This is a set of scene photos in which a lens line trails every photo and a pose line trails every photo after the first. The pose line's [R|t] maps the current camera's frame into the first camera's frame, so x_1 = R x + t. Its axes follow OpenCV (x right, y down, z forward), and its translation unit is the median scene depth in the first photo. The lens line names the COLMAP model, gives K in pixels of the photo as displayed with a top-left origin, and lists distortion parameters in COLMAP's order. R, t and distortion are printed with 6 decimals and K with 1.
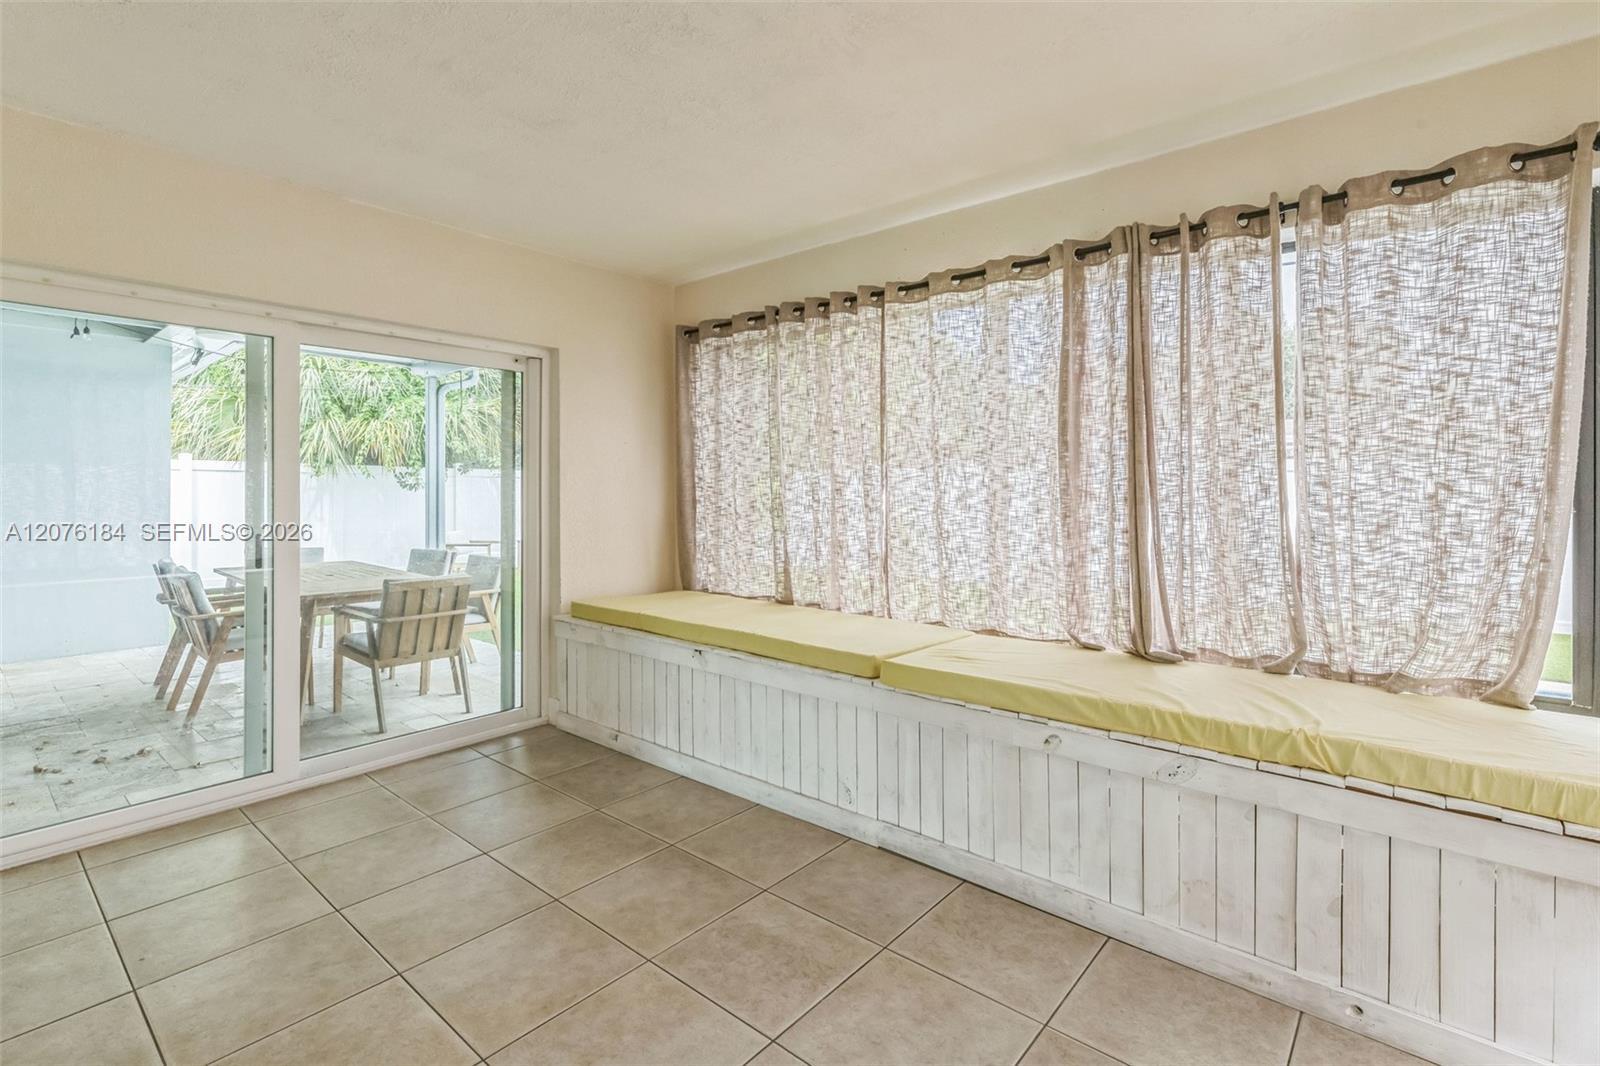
lens RADIAL K [[738.8, 0, 800.3], [0, 738.8, 492.3], [0, 0, 1]] dist [0.000212, 0.000003]
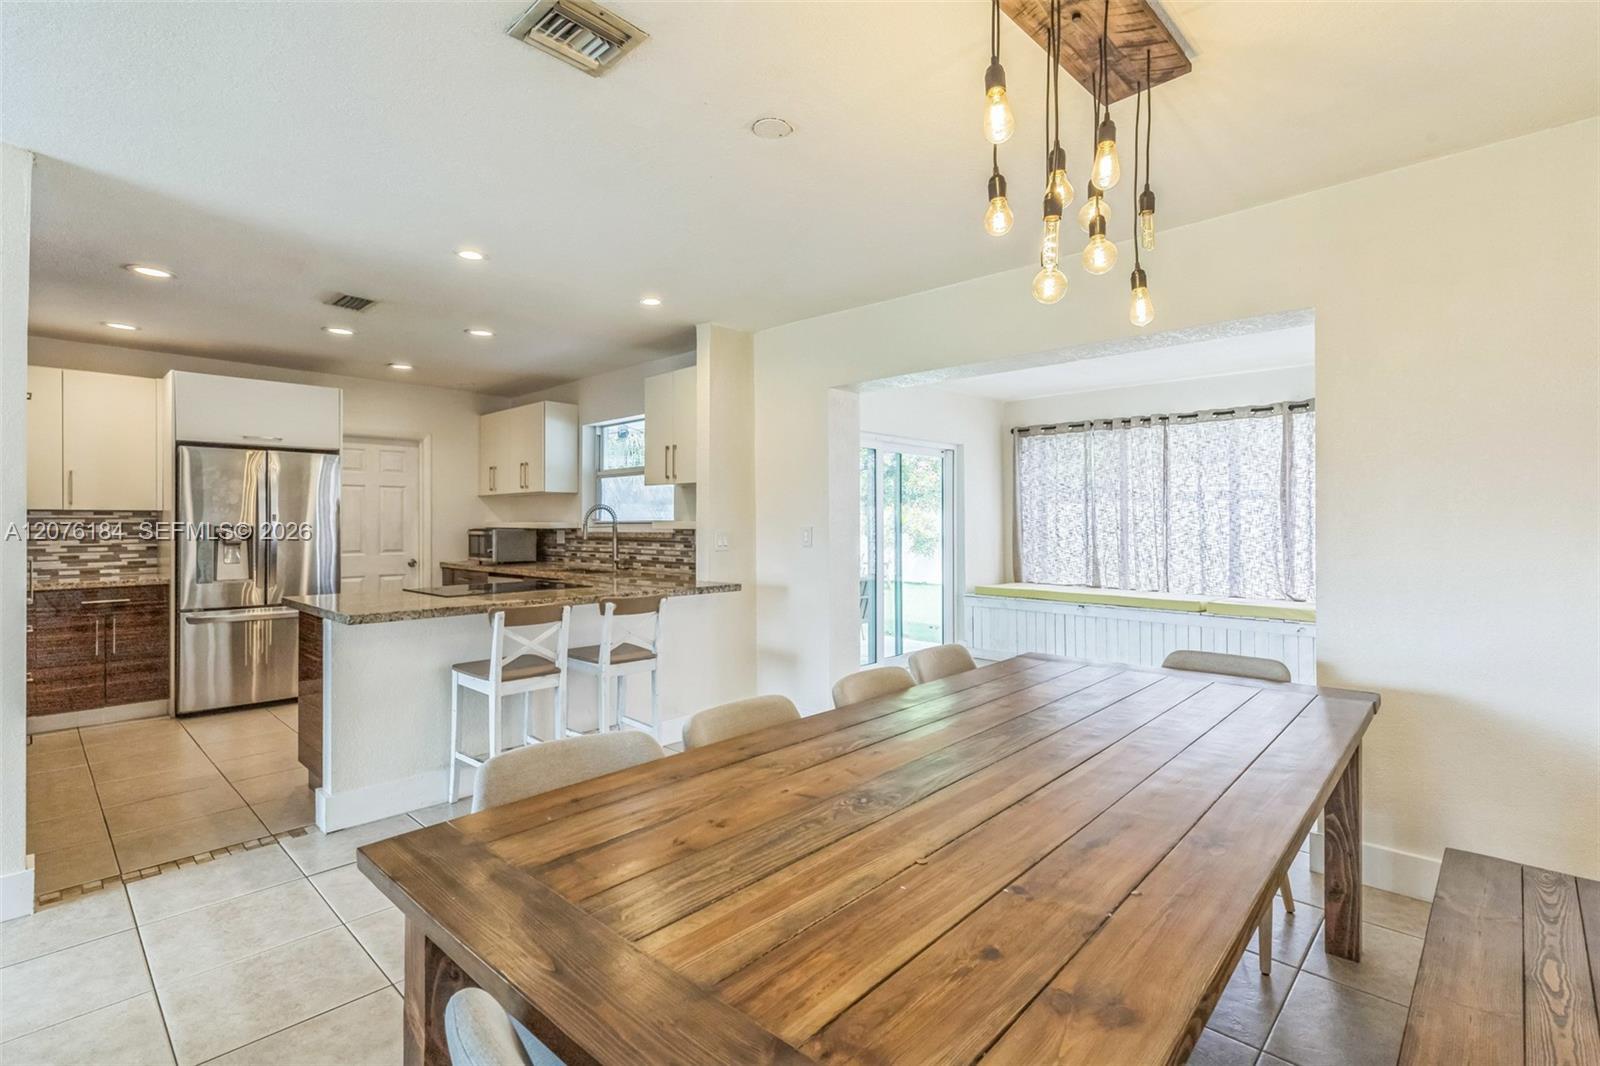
lens RADIAL K [[735.0, 0, 805.4], [0, 735.0, 522.1], [0, 0, 1]] dist [0.000844, 0.000107]
pose [[0.998758, -0.001678, -0.049797, -0.738157], [0.001612, 0.999998, -0.001380, -0.006371], [0.049800, 0.001298, 0.998758, -0.937851]]
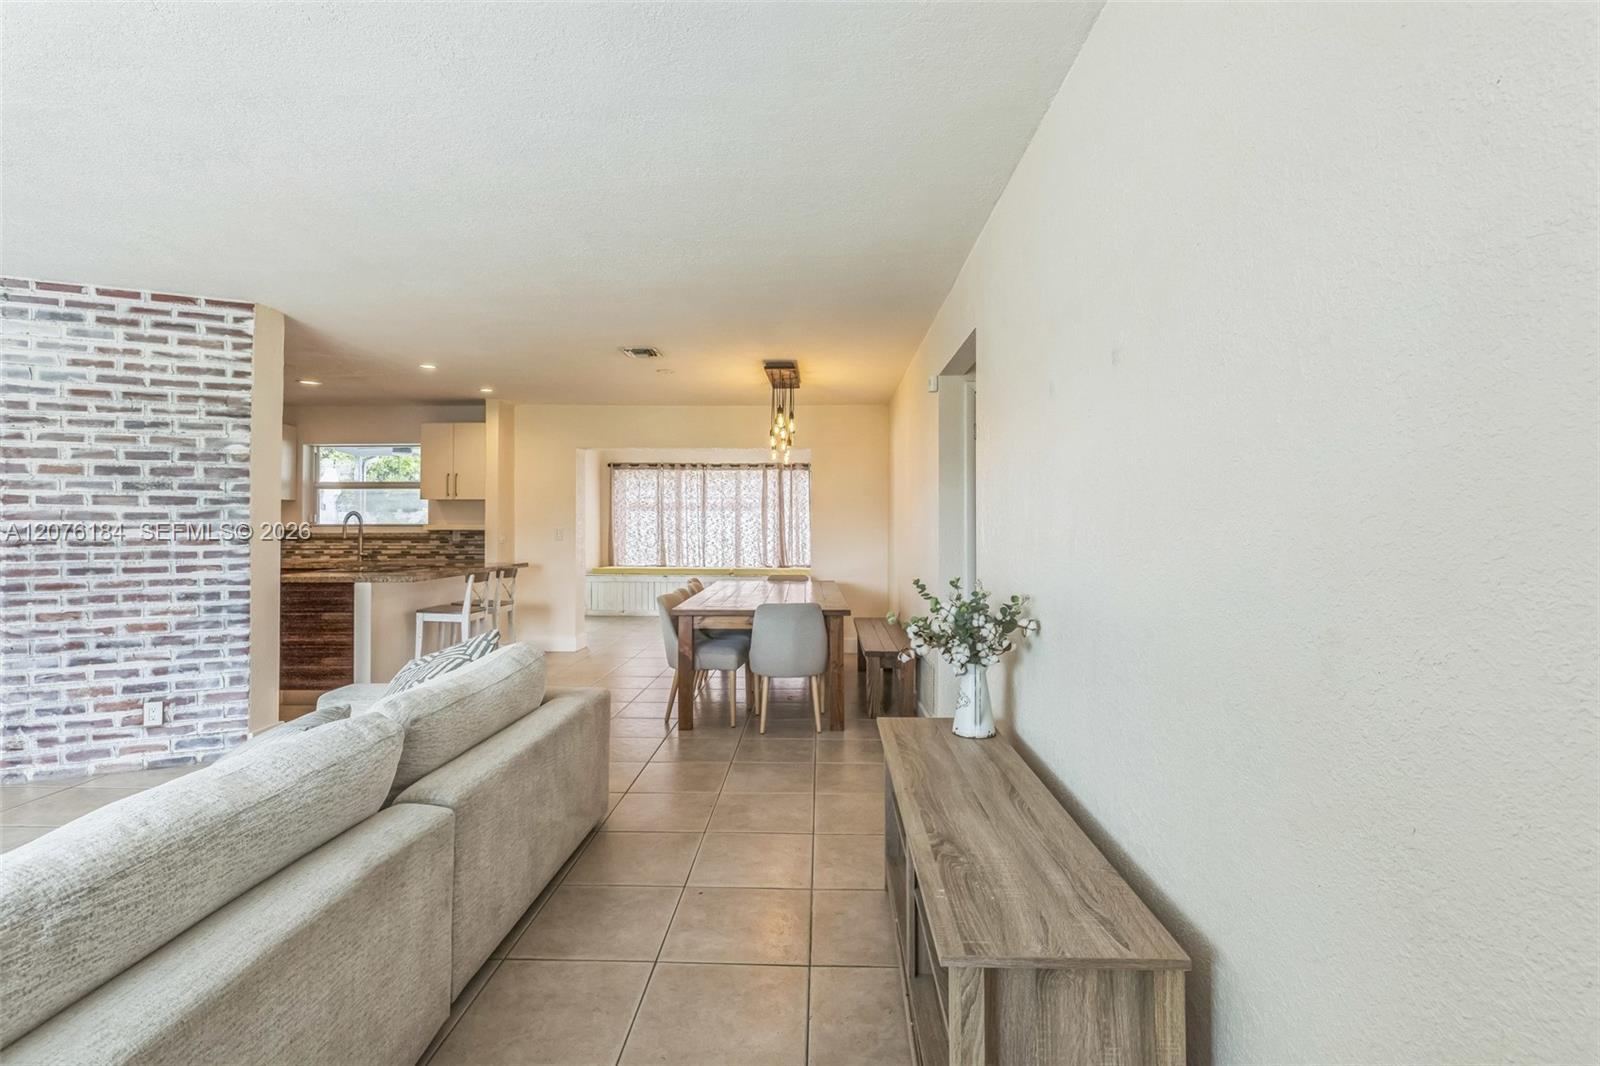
lens RADIAL K [[728.0, 0, 804.1], [0, 728.0, 522.1], [0, 0, 1]] dist [-0.000825, -0.000250]
pose [[0.773086, 0.003888, 0.634290, -1.634316], [-0.000369, 0.999984, -0.005680, -0.006332], [-0.634301, 0.004157, 0.773075, -1.798567]]
